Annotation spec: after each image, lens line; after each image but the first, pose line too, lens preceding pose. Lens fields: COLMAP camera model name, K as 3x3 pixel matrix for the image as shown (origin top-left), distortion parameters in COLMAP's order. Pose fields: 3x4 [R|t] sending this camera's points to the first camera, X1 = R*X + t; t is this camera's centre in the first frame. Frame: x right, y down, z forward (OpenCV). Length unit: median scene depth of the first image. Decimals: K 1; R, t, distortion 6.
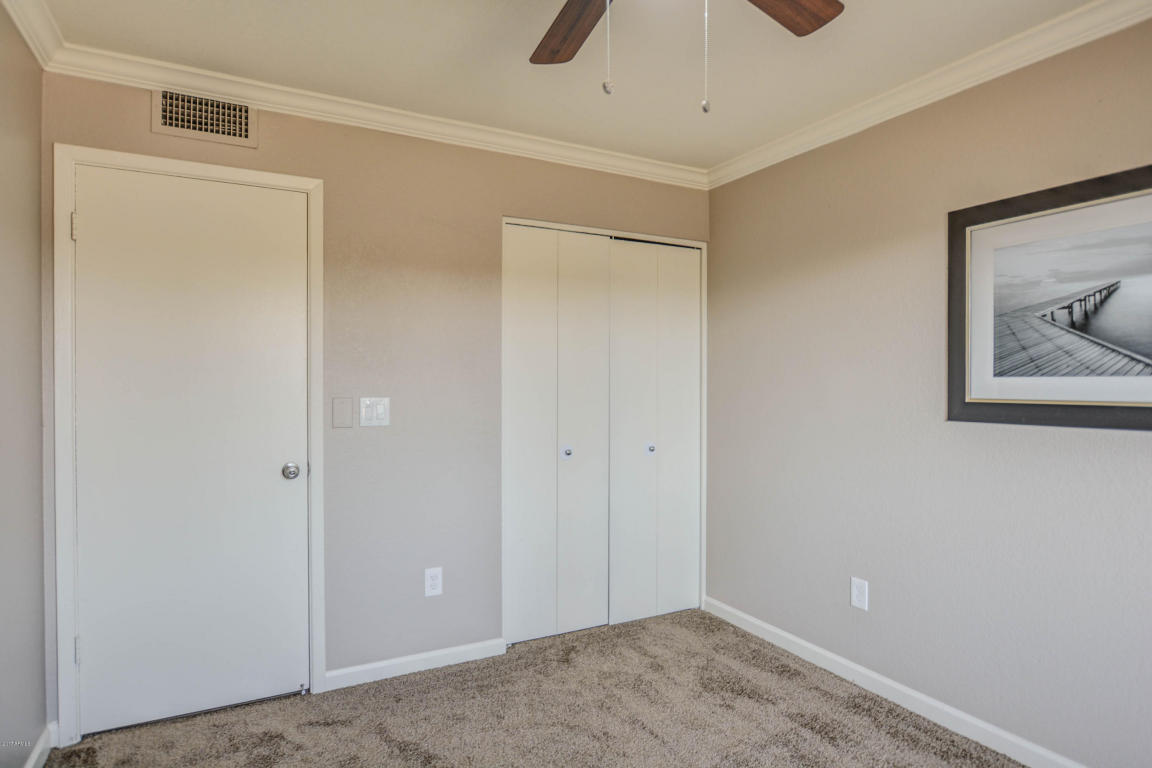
lens RADIAL K [[636.3, 0, 588.1], [0, 636.3, 387.0], [0, 0, 1]] dist [-0.011201, 0.003421]
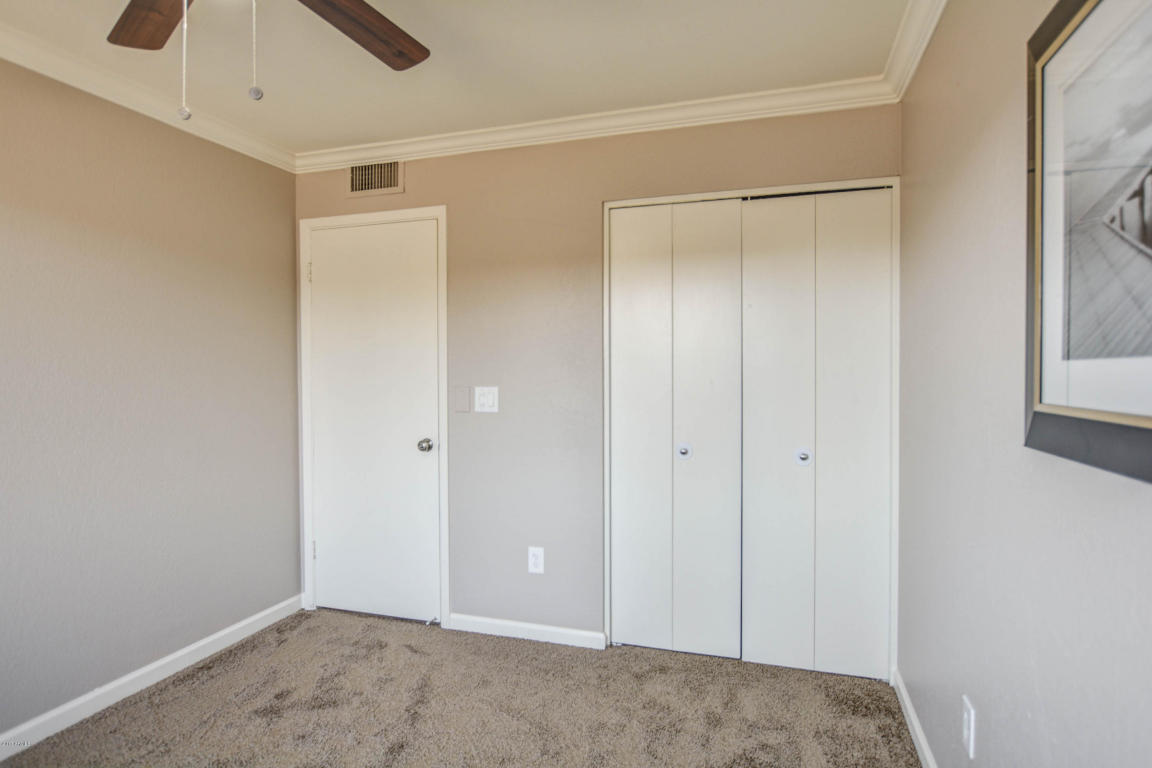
lens RADIAL K [[636.3, 0, 586.2], [0, 636.3, 390.5], [0, 0, 1]] dist [-0.011201, 0.003421]
pose [[0.692980, 0.015994, -0.720779, 0.739009], [-0.000965, 0.999774, 0.021257, -0.002903], [0.720956, -0.014035, 0.692839, 0.408456]]
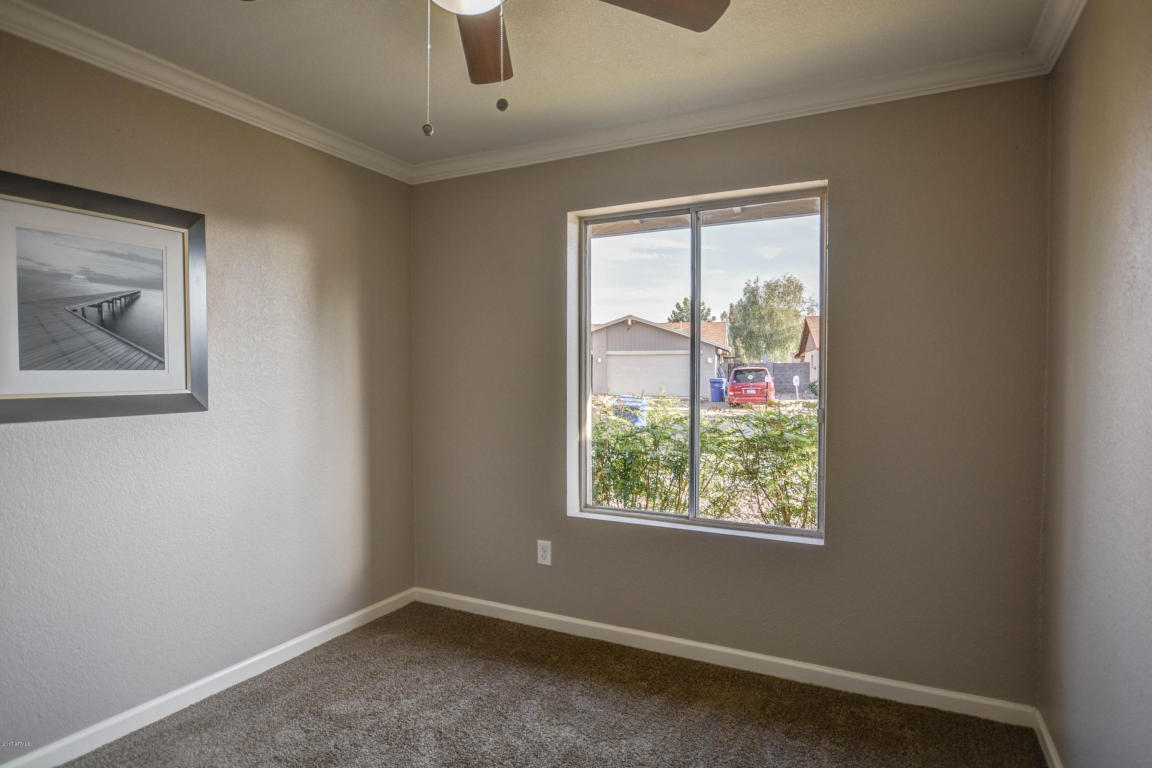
lens RADIAL K [[636.3, 0, 572.7], [0, 636.3, 378.9], [0, 0, 1]] dist [-0.011201, 0.003421]
pose [[-0.575513, -0.023271, 0.817462, -0.533594], [-0.000098, 0.999597, 0.028387, -0.030255], [-0.817793, 0.016257, -0.575283, 0.878633]]
